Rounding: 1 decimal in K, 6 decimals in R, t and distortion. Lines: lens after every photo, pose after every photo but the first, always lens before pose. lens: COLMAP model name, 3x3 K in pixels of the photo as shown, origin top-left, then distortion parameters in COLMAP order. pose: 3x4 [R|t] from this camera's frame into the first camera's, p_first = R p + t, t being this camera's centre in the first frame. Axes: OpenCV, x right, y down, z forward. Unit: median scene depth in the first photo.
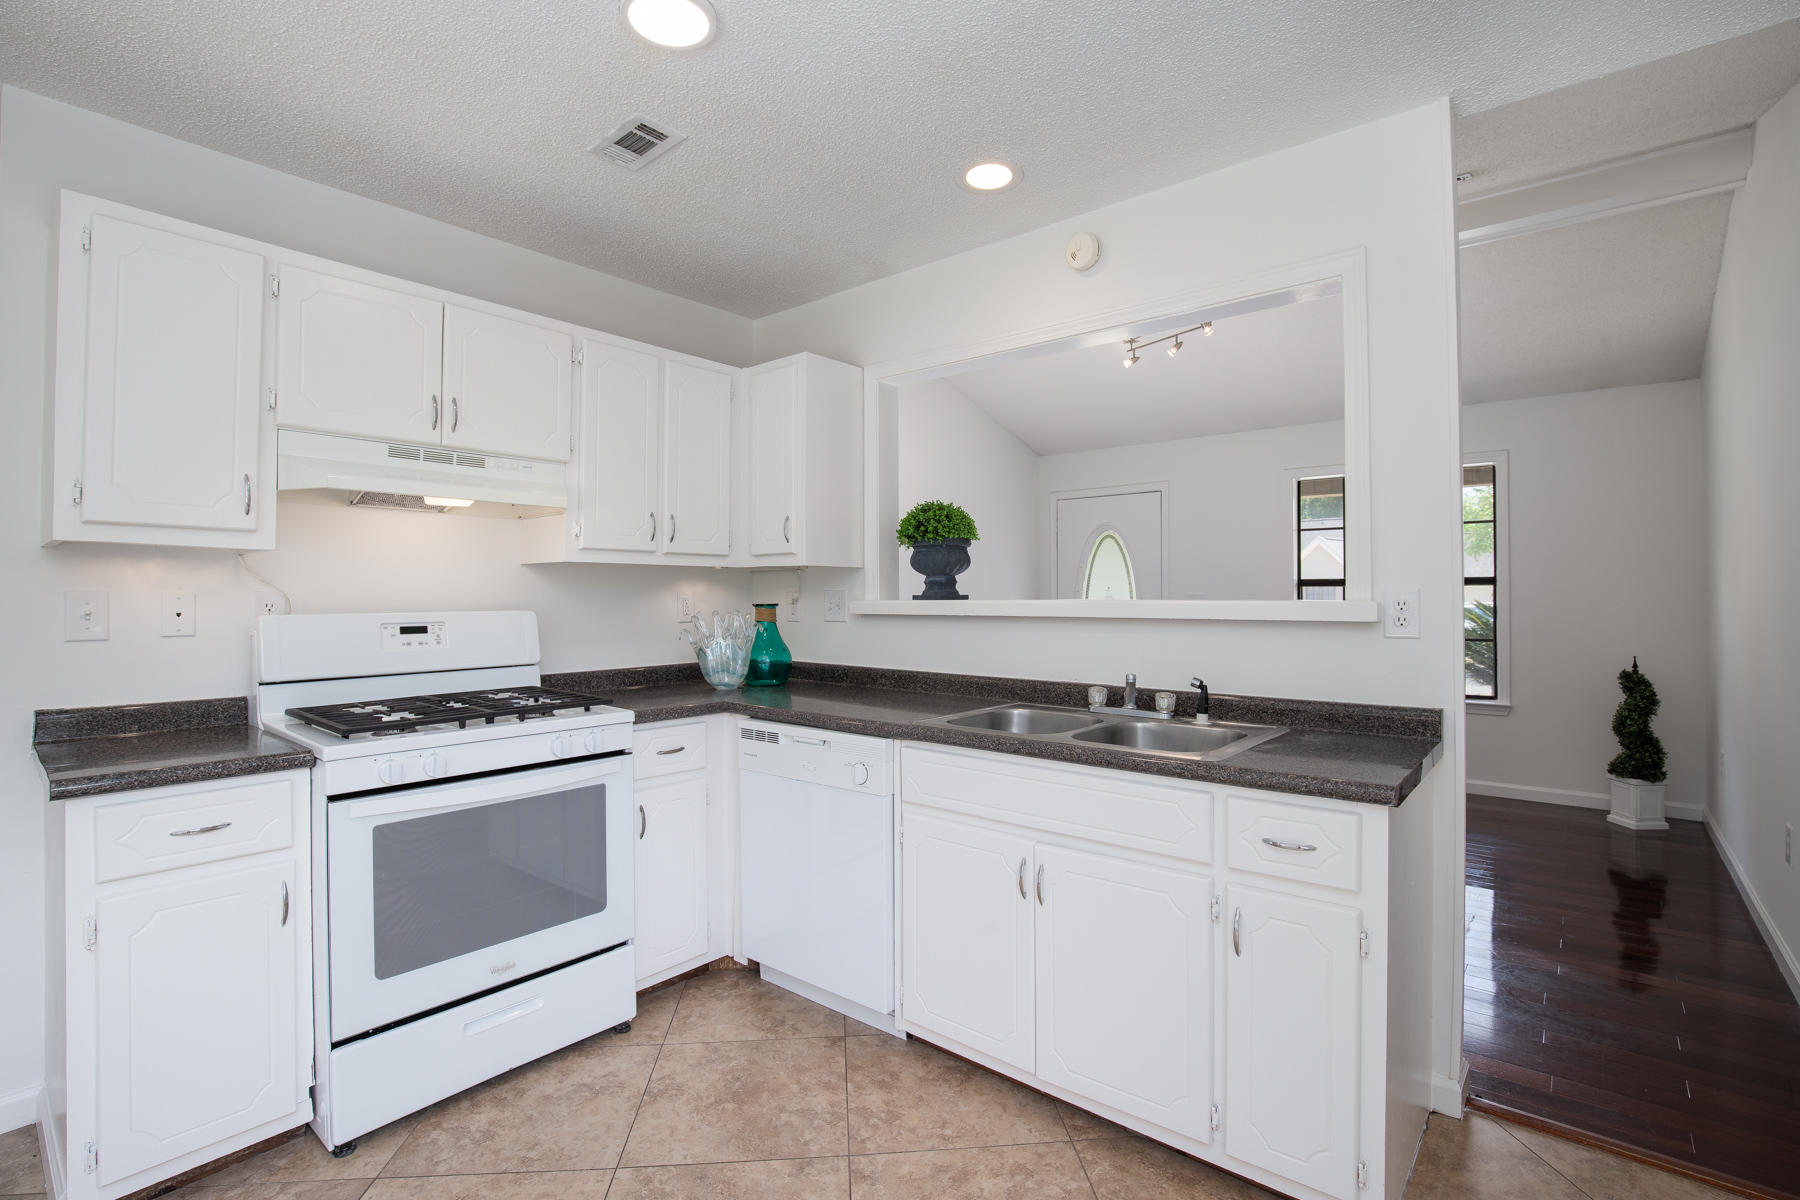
lens RADIAL K [[835.1, 0, 880.9], [0, 835.1, 596.1], [0, 0, 1]] dist [-0.026848, 0.003826]
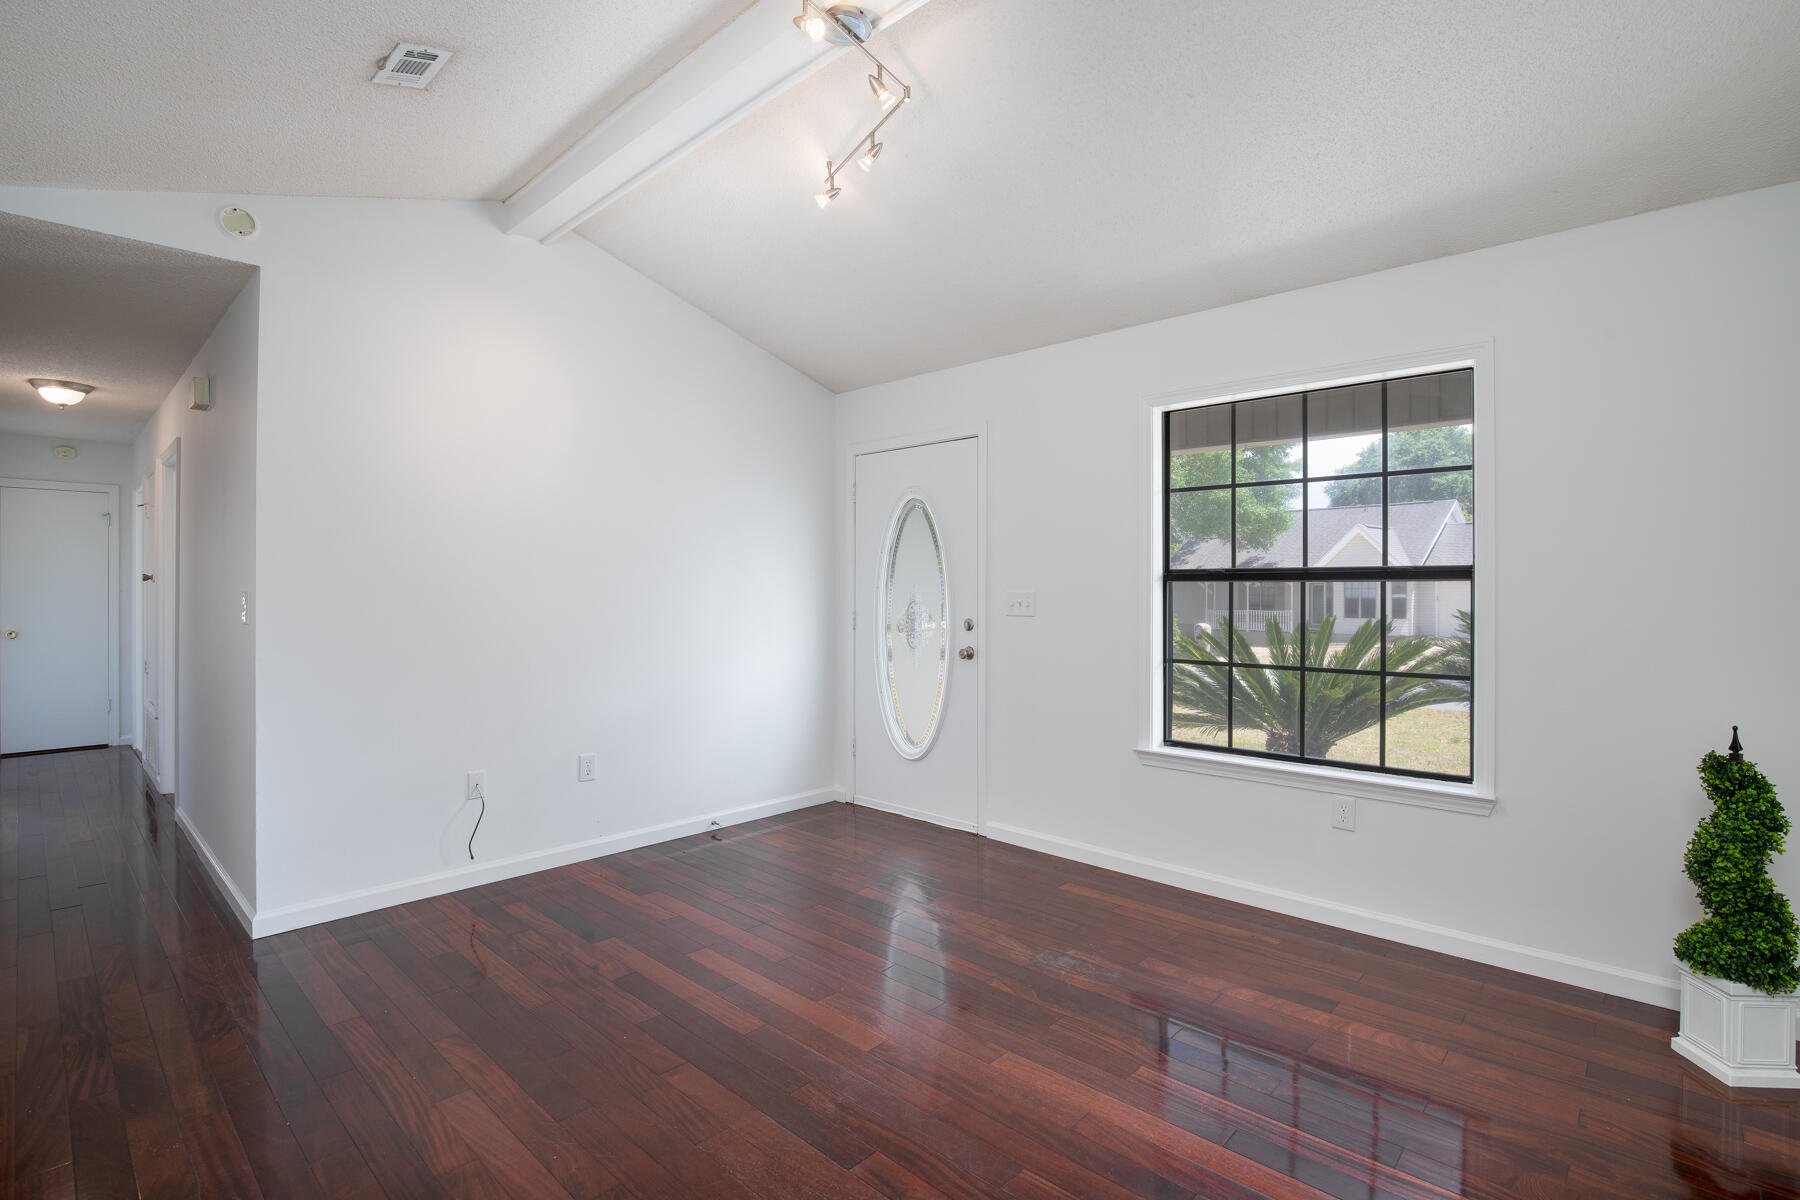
lens RADIAL K [[835.1, 0, 897.6], [0, 835.1, 595.7], [0, 0, 1]] dist [-0.026848, 0.003826]
pose [[0.999053, -0.000227, -0.043503, 0.442380], [0.000541, 0.999974, 0.007188, -0.006998], [0.043500, -0.007204, 0.999027, 0.491978]]
